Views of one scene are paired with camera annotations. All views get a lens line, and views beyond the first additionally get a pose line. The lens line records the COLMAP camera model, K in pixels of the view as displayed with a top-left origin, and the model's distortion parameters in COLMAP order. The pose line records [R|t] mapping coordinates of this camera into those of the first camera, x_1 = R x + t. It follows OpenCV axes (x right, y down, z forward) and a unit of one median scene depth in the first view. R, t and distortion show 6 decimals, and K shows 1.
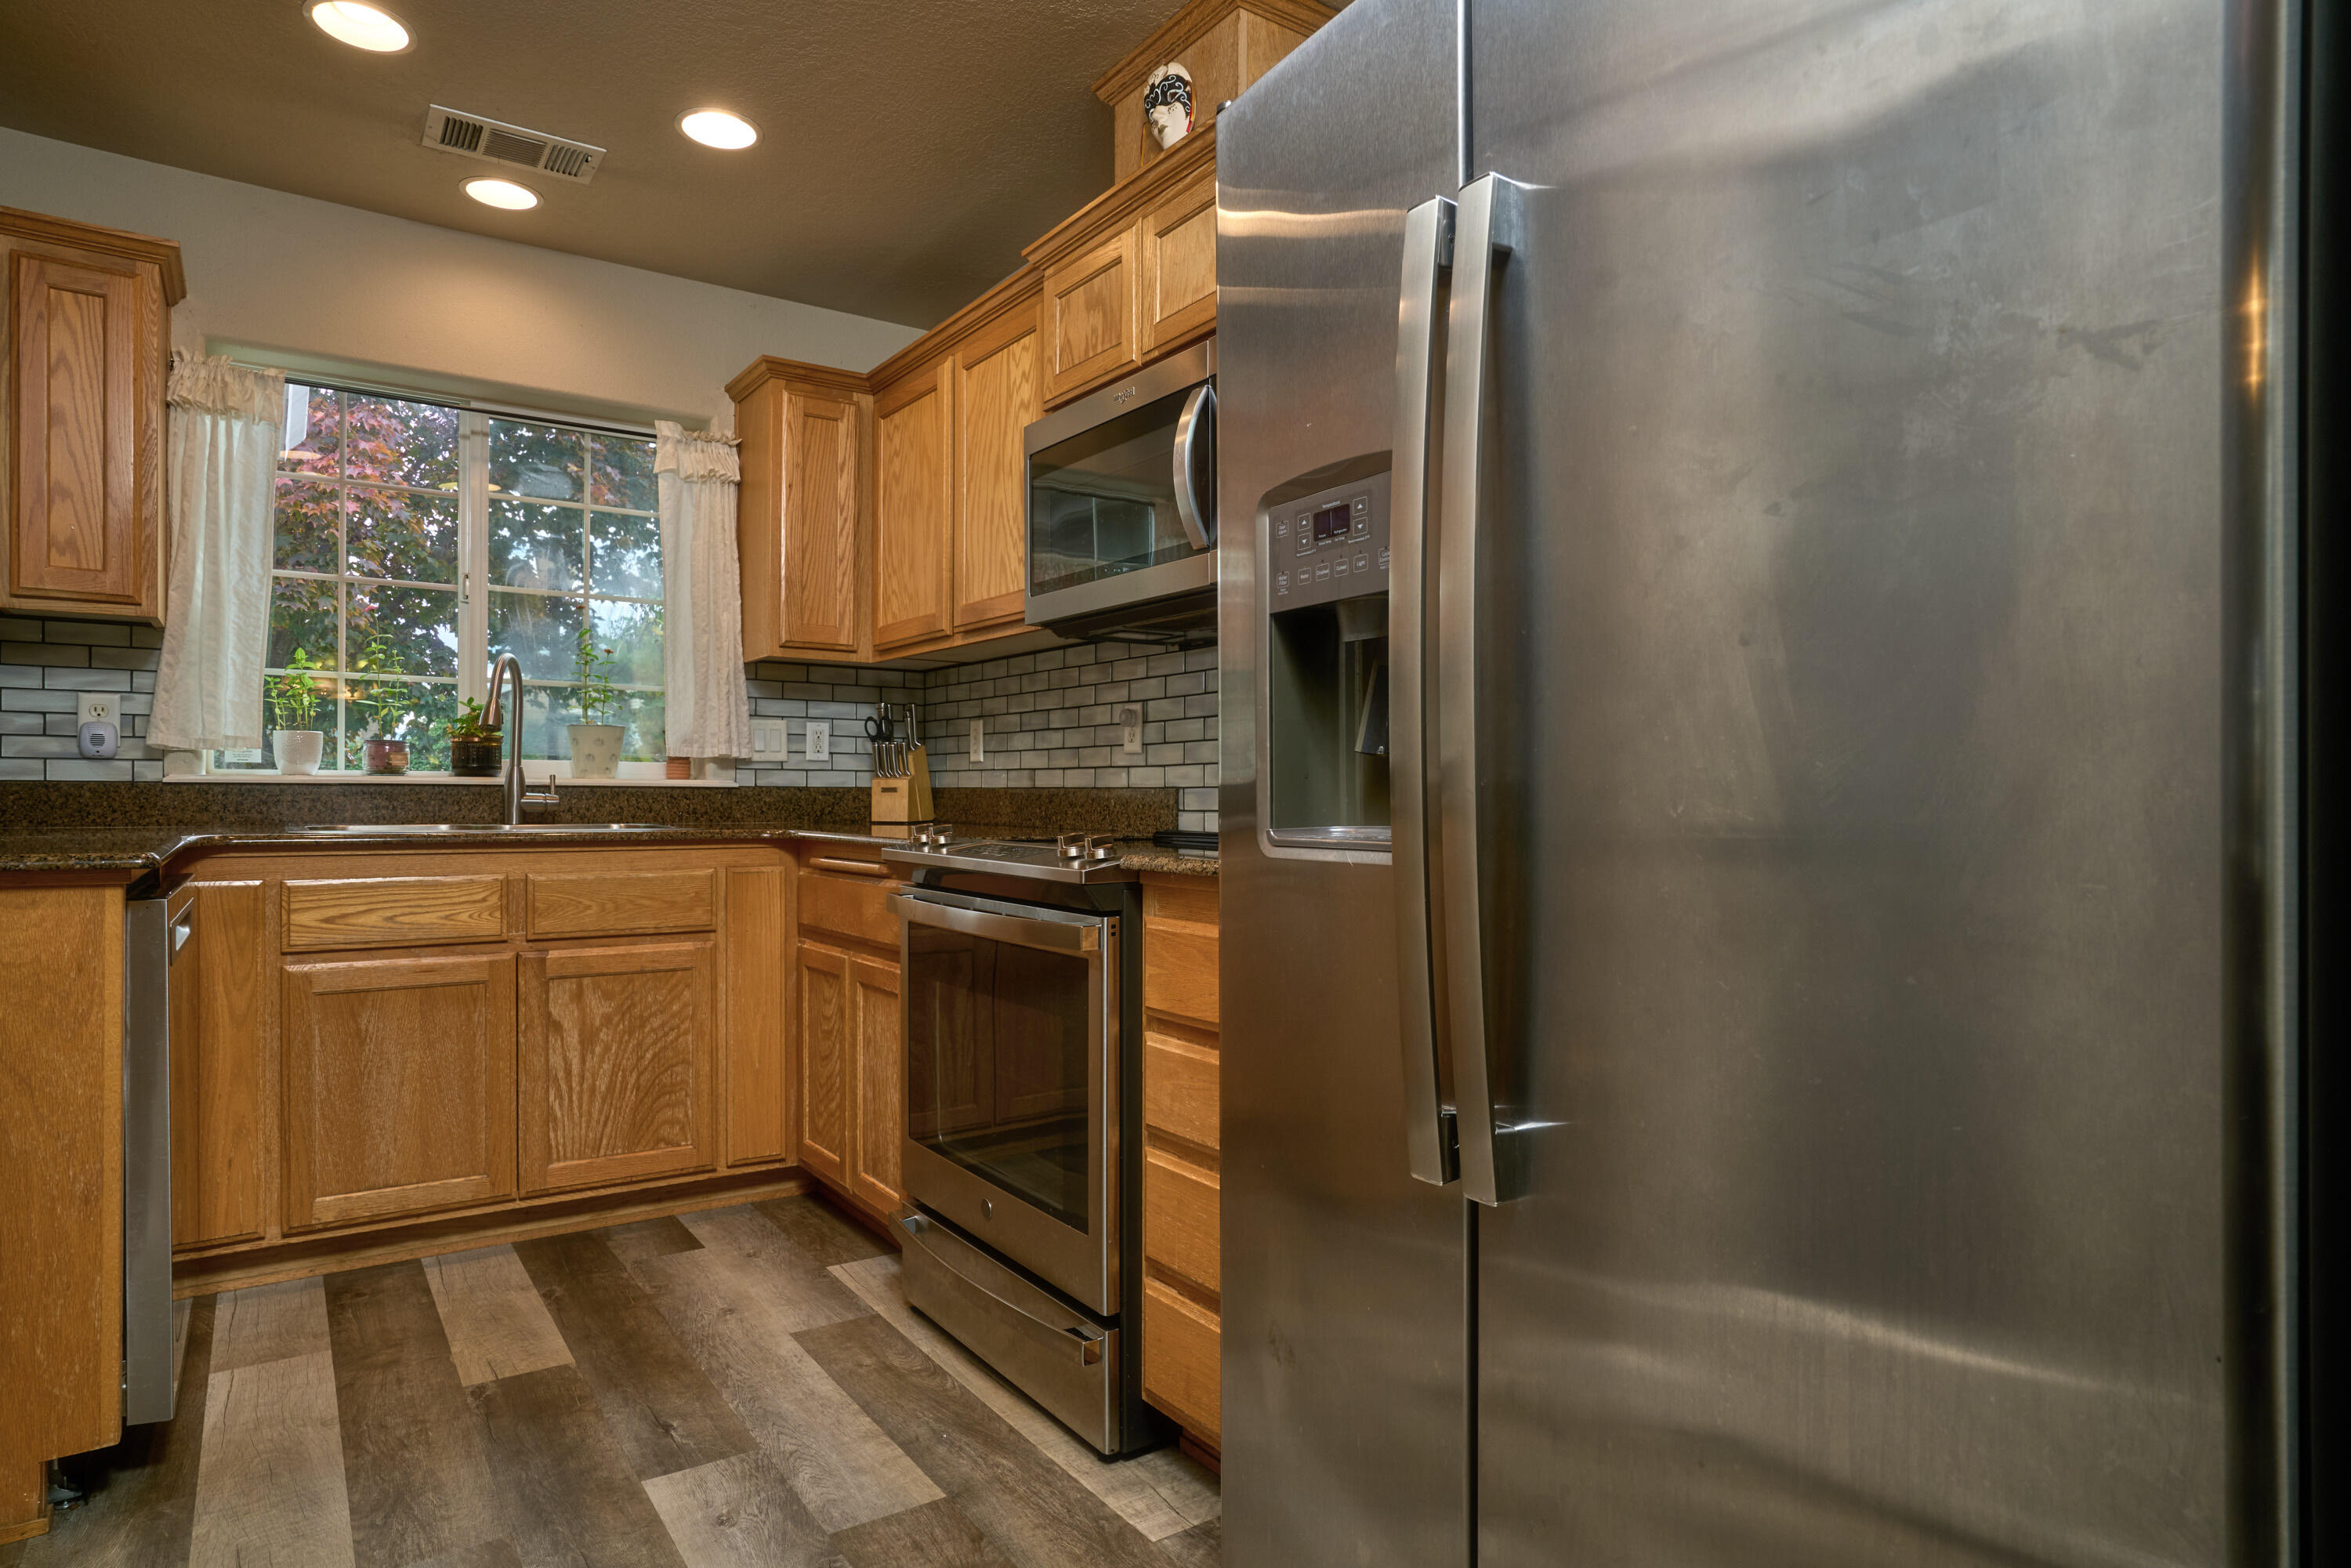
lens RADIAL K [[1322.8, 0, 1152.3], [0, 1322.8, 793.6], [0, 0, 1]] dist [-0.022485, 0.018634]
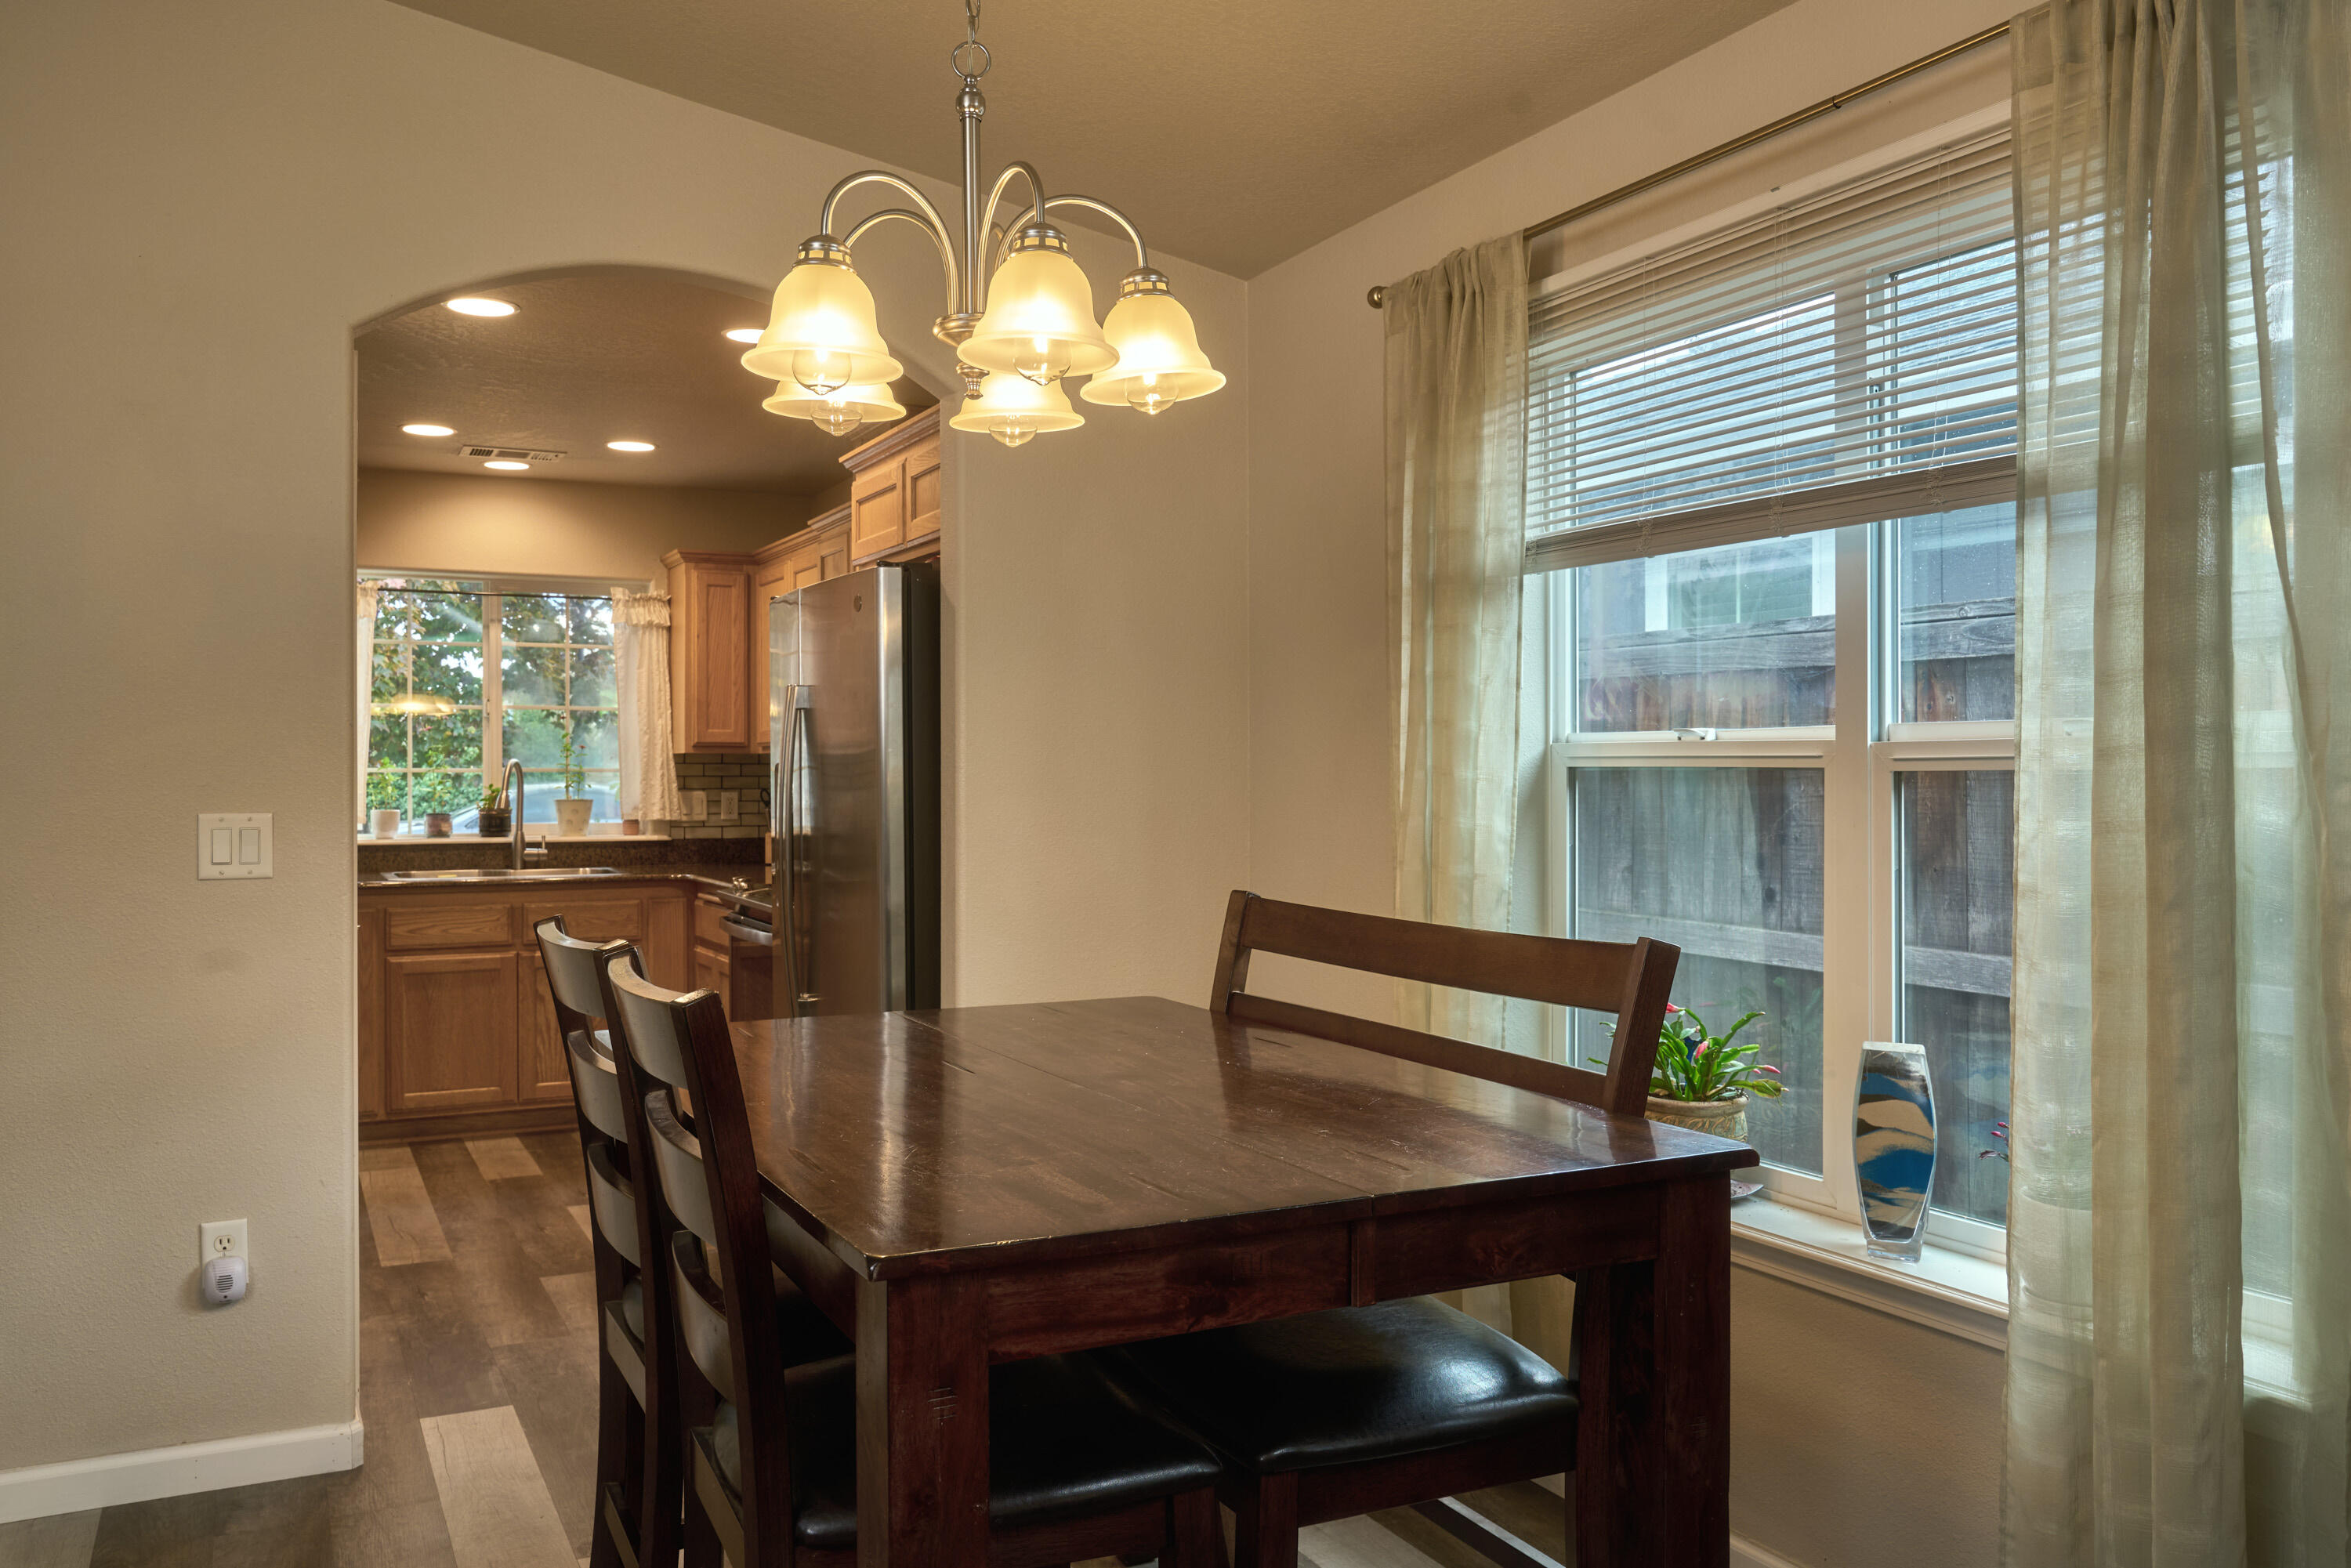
lens RADIAL K [[1780.2, 0, 1166.9], [0, 1780.2, 771.5], [0, 0, 1]] dist [0.000024, -0.003897]
pose [[0.992420, -0.005289, -0.122782, 0.581184], [0.005435, 0.999985, 0.000850, -0.099495], [0.122776, -0.001511, 0.992433, -1.077193]]
